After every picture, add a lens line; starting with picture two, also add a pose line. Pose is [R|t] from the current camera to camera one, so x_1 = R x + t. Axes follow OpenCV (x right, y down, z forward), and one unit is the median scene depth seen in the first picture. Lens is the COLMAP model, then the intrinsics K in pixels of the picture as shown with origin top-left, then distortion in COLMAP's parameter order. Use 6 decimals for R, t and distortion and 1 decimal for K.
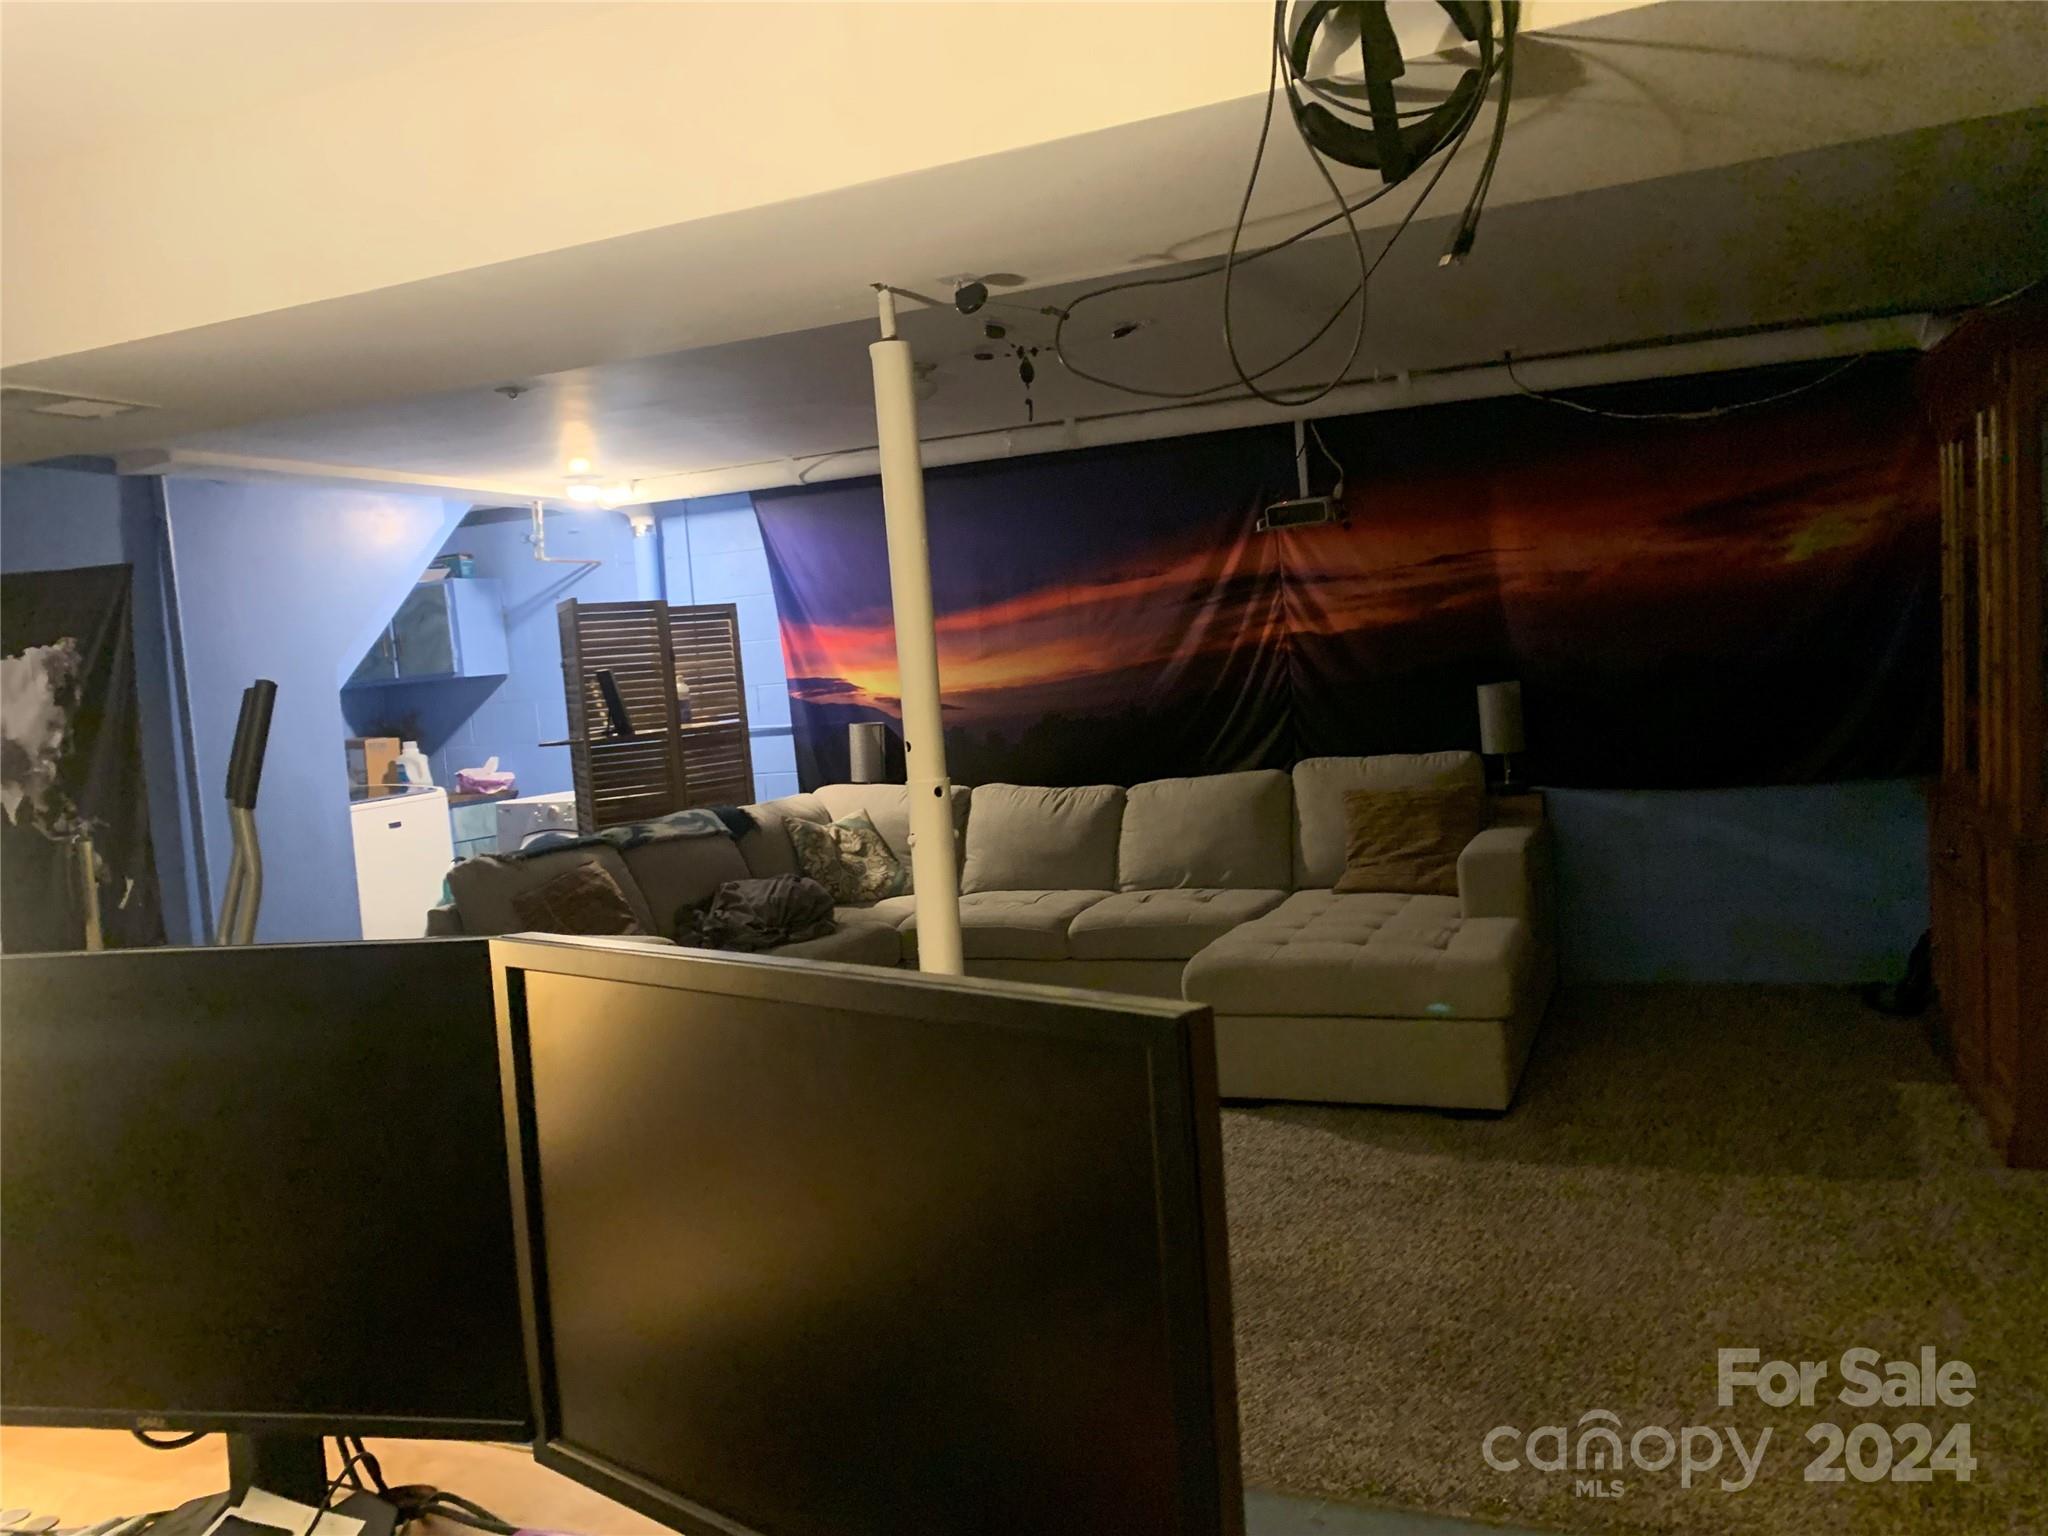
lens RADIAL K [[1560.1, 0, 1024.0], [0, 1560.1, 768.0], [0, 0, 1]] dist [0.004267, 0.005355]
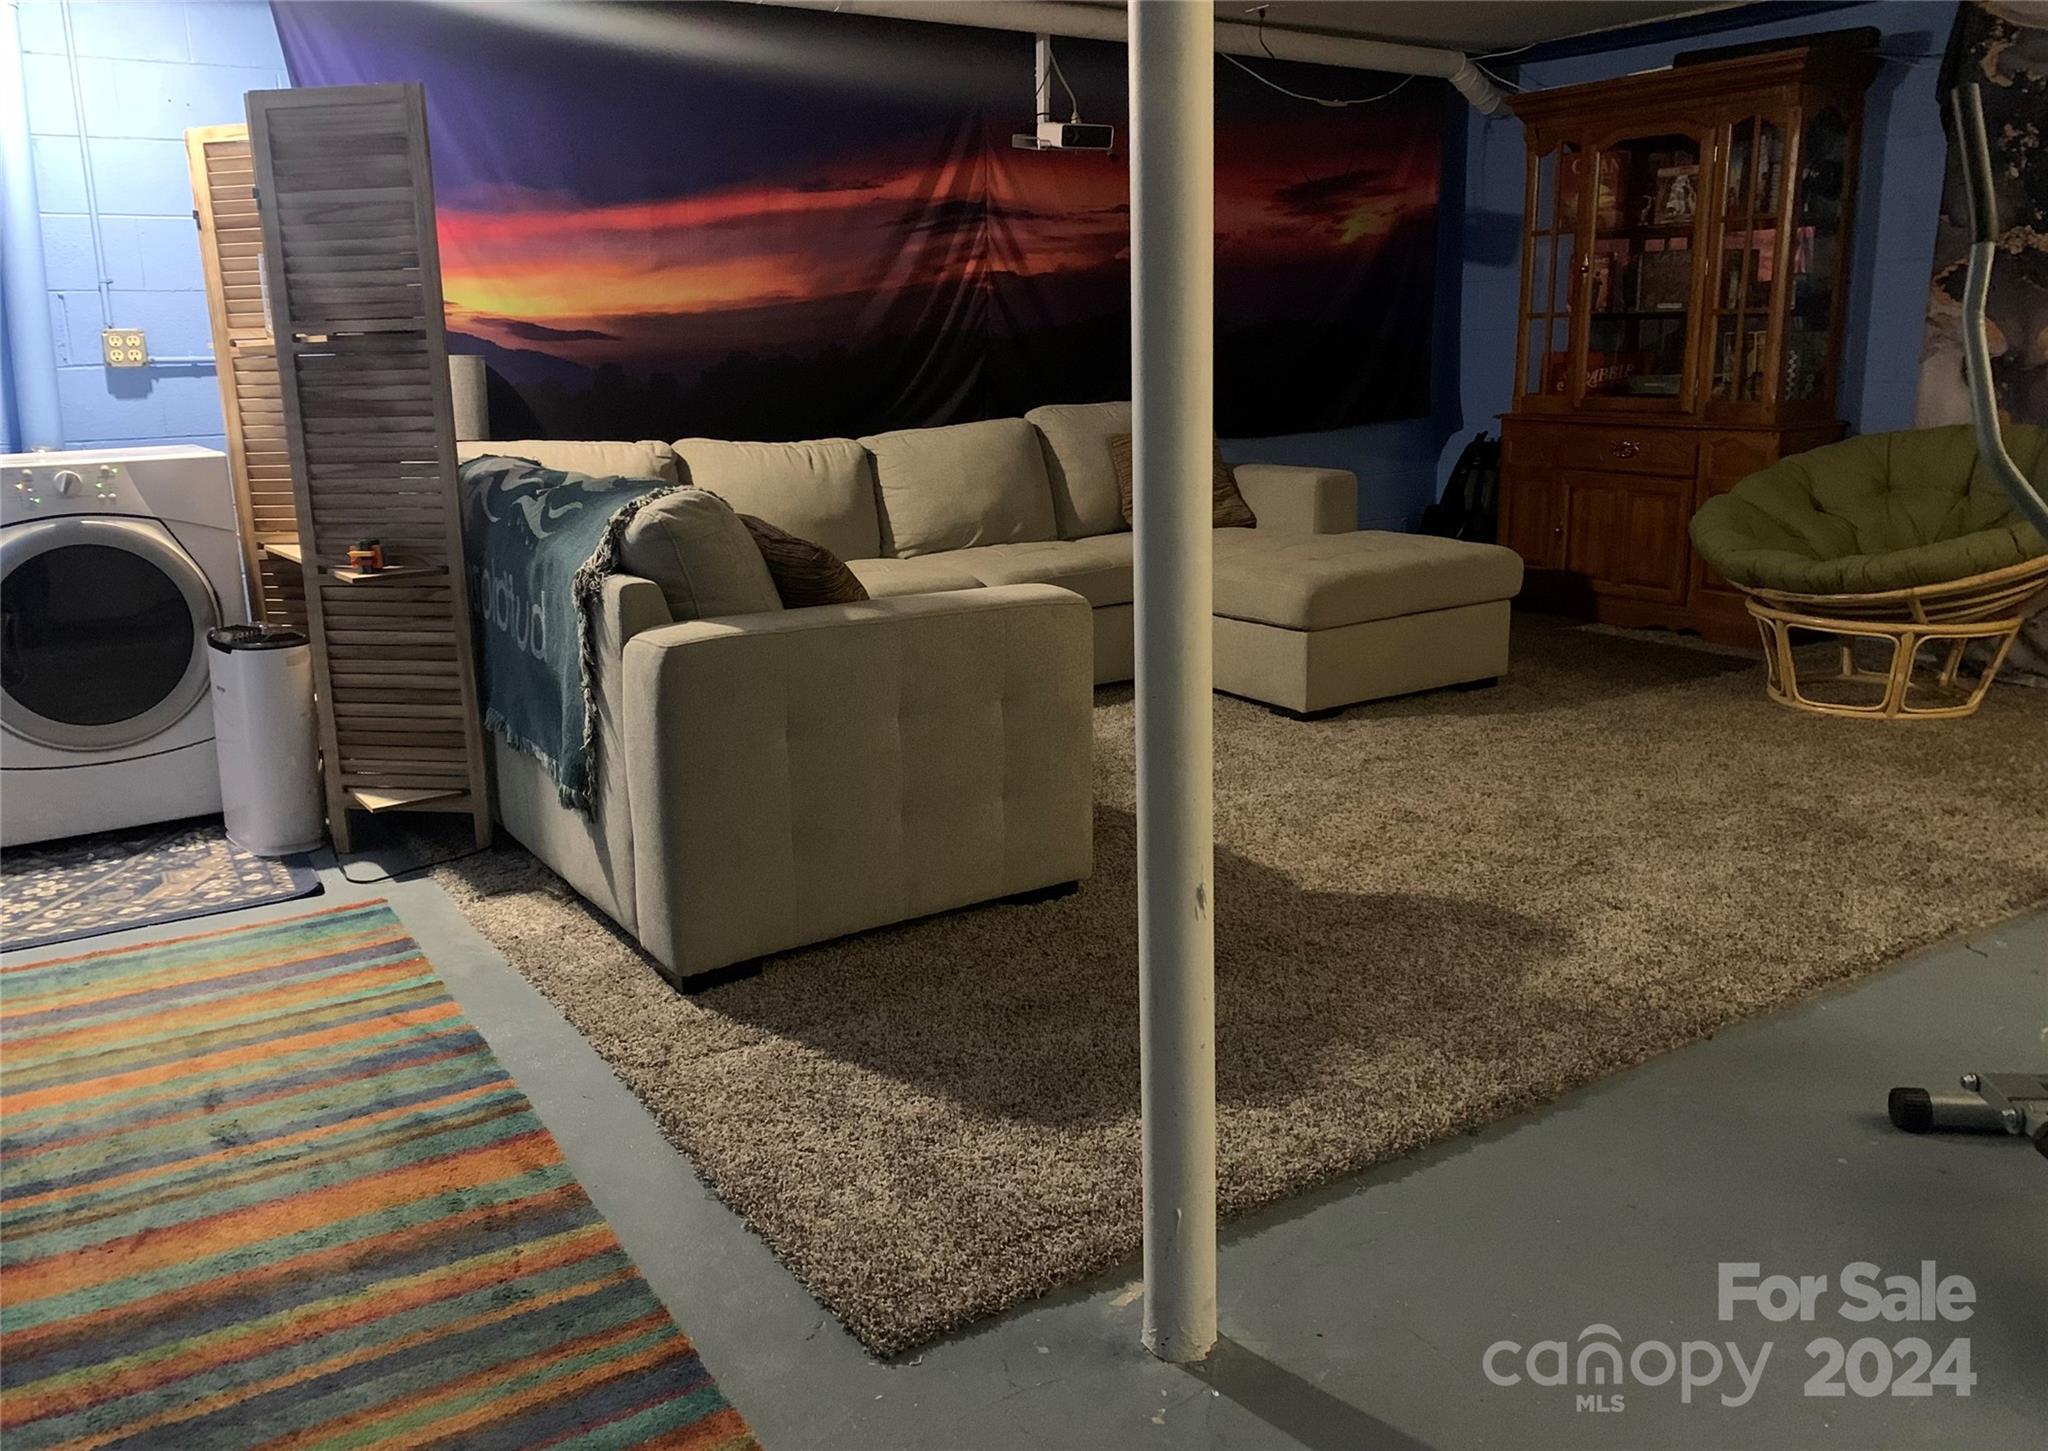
lens RADIAL K [[1630.5, 0, 1024.0], [0, 1630.5, 725.5], [0, 0, 1]] dist [0.046775, -0.010090]
pose [[0.547299, -0.135259, 0.825935, -0.663721], [0.036644, 0.989781, 0.137809, 0.048548], [-0.836134, -0.045157, 0.546663, 0.431700]]
